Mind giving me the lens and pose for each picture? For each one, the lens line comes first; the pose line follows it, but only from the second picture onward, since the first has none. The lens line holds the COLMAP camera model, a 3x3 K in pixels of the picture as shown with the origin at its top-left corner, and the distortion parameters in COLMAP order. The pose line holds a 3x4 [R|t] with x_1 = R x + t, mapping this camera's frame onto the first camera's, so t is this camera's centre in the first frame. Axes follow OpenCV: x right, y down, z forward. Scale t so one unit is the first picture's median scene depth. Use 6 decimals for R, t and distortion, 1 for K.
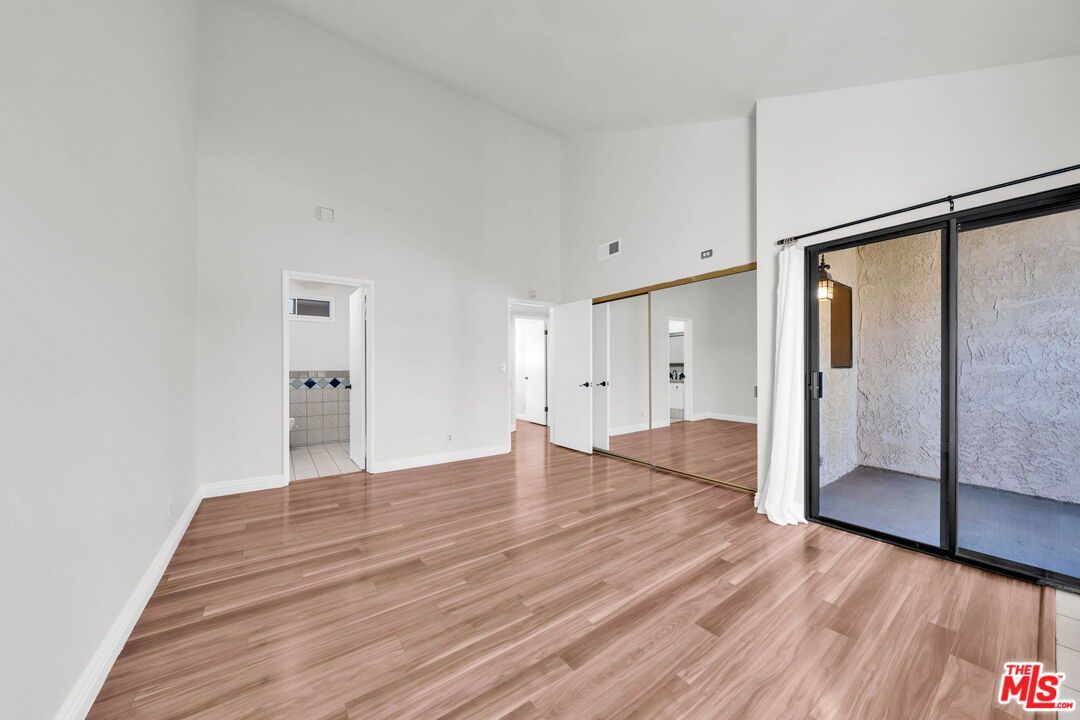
lens RADIAL K [[372.0, 0, 544.6], [0, 372.0, 364.2], [0, 0, 1]] dist [-0.003221, -0.000171]
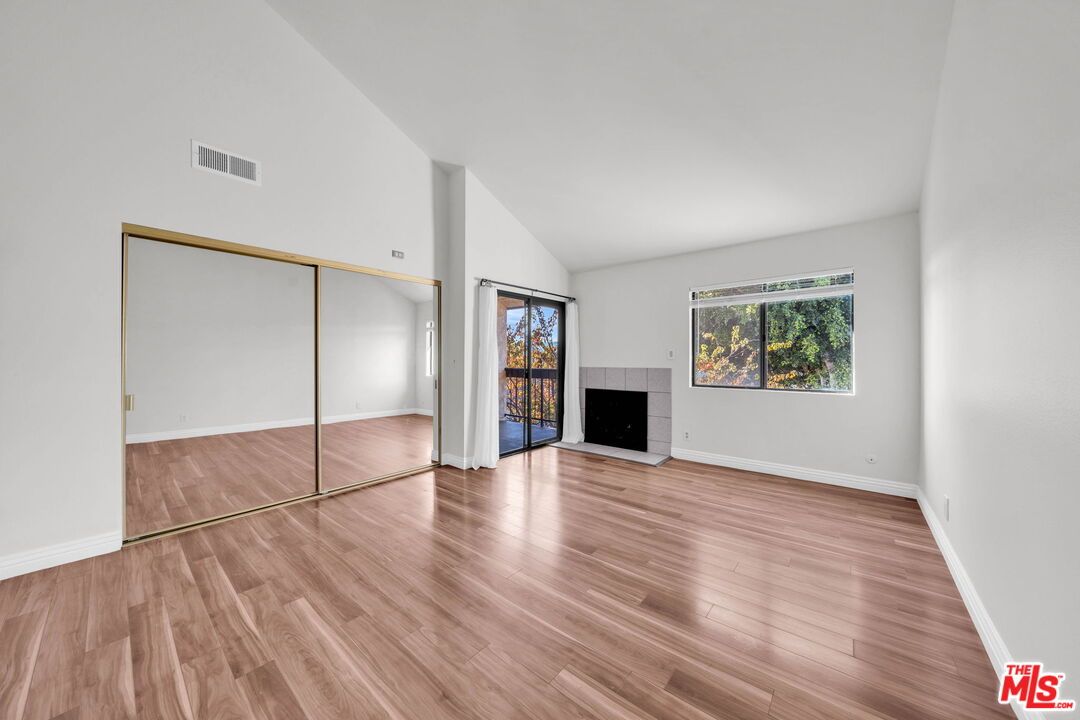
lens RADIAL K [[372.0, 0, 544.6], [0, 372.0, 364.2], [0, 0, 1]] dist [-0.003221, -0.000171]
pose [[-0.247012, -0.006846, 0.968988, -1.166439], [-0.002741, 0.999976, 0.006366, -0.007236], [-0.969009, -0.001084, -0.247025, 1.531251]]
